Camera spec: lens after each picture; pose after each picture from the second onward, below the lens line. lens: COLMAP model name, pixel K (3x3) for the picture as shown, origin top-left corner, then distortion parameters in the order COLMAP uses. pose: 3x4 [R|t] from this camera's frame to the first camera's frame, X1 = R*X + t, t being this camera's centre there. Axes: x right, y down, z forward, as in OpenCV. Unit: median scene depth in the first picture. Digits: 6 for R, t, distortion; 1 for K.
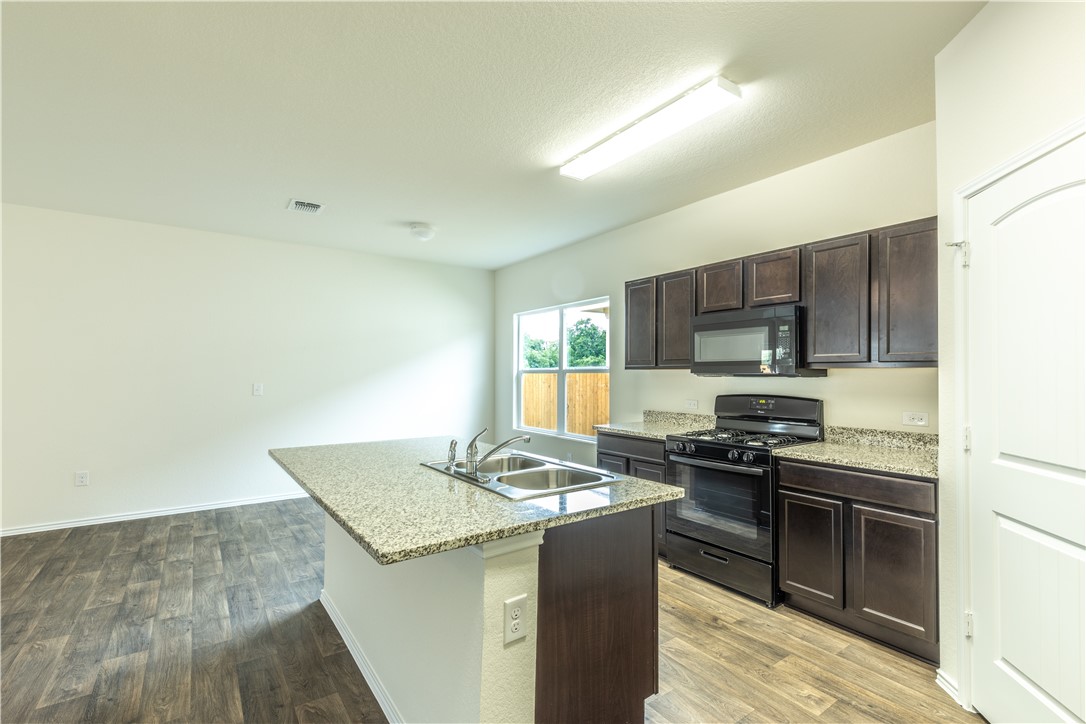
lens RADIAL K [[504.6, 0, 543.0], [0, 504.6, 362.0], [0, 0, 1]] dist [-0.001541, 0.000033]
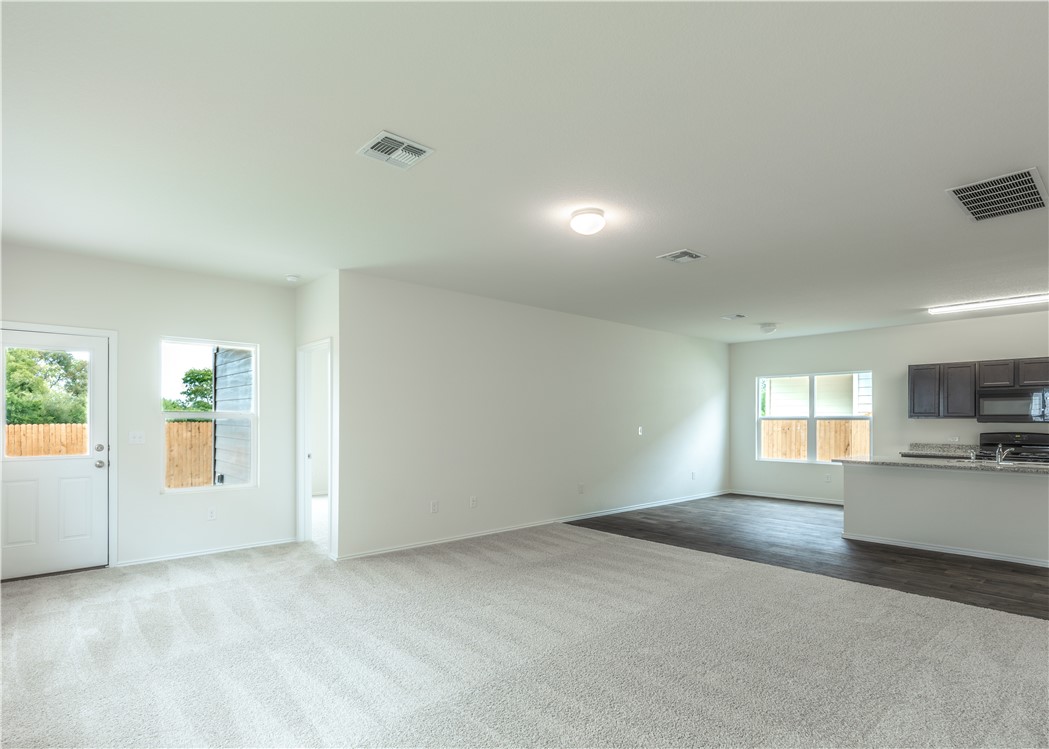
lens RADIAL K [[529.3, 0, 525.2], [0, 529.3, 418.0], [0, 0, 1]] dist [-0.000670, -0.000233]
pose [[0.993001, 0.001897, 0.118090, -1.444252], [-0.004486, 0.999755, 0.021662, -0.020348], [-0.118020, -0.022040, 0.992767, -0.652171]]
